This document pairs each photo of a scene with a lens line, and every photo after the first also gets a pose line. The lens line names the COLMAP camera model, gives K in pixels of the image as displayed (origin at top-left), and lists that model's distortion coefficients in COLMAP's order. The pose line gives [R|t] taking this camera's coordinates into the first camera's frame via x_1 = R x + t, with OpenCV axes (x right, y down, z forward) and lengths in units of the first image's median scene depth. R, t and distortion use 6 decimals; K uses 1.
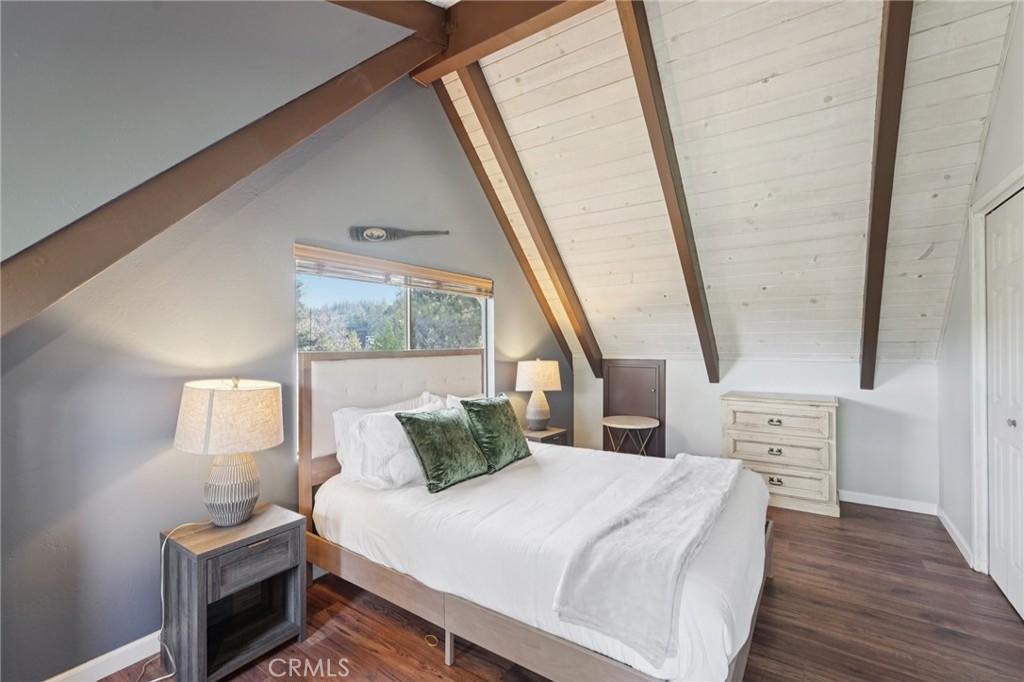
lens RADIAL K [[450.2, 0, 508.1], [0, 450.2, 342.4], [0, 0, 1]] dist [-0.008343, 0.004438]
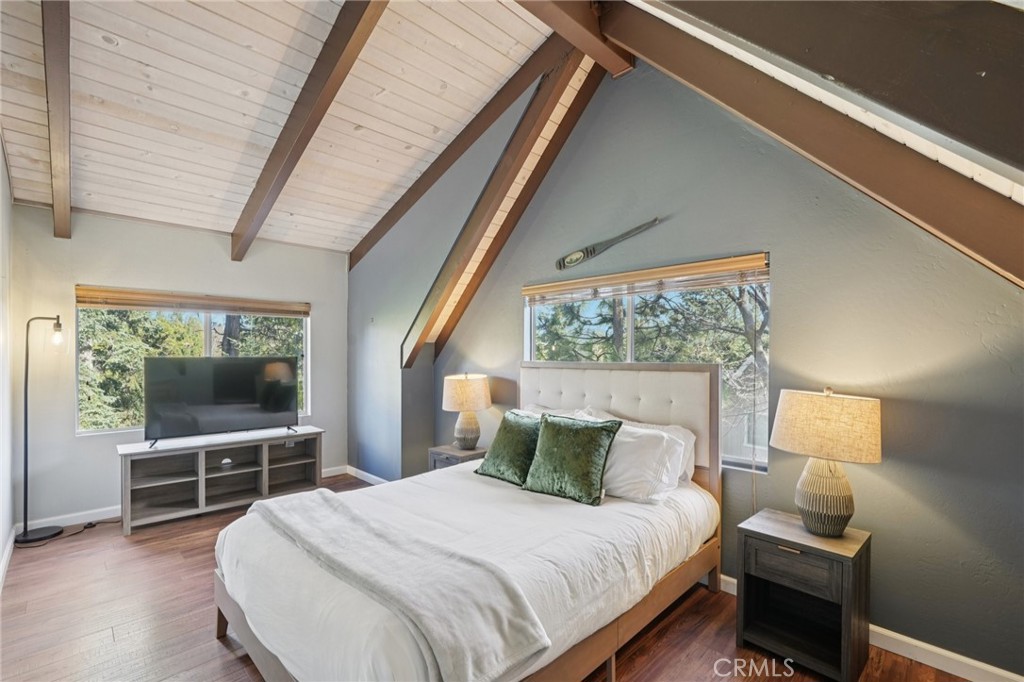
lens RADIAL K [[450.2, 0, 508.0], [0, 450.2, 349.4], [0, 0, 1]] dist [-0.008343, 0.004438]
pose [[-0.189615, -0.011923, -0.981786, 0.859081], [0.000064, 0.999926, -0.012156, 0.001090], [0.981859, -0.002368, -0.189600, 1.069066]]
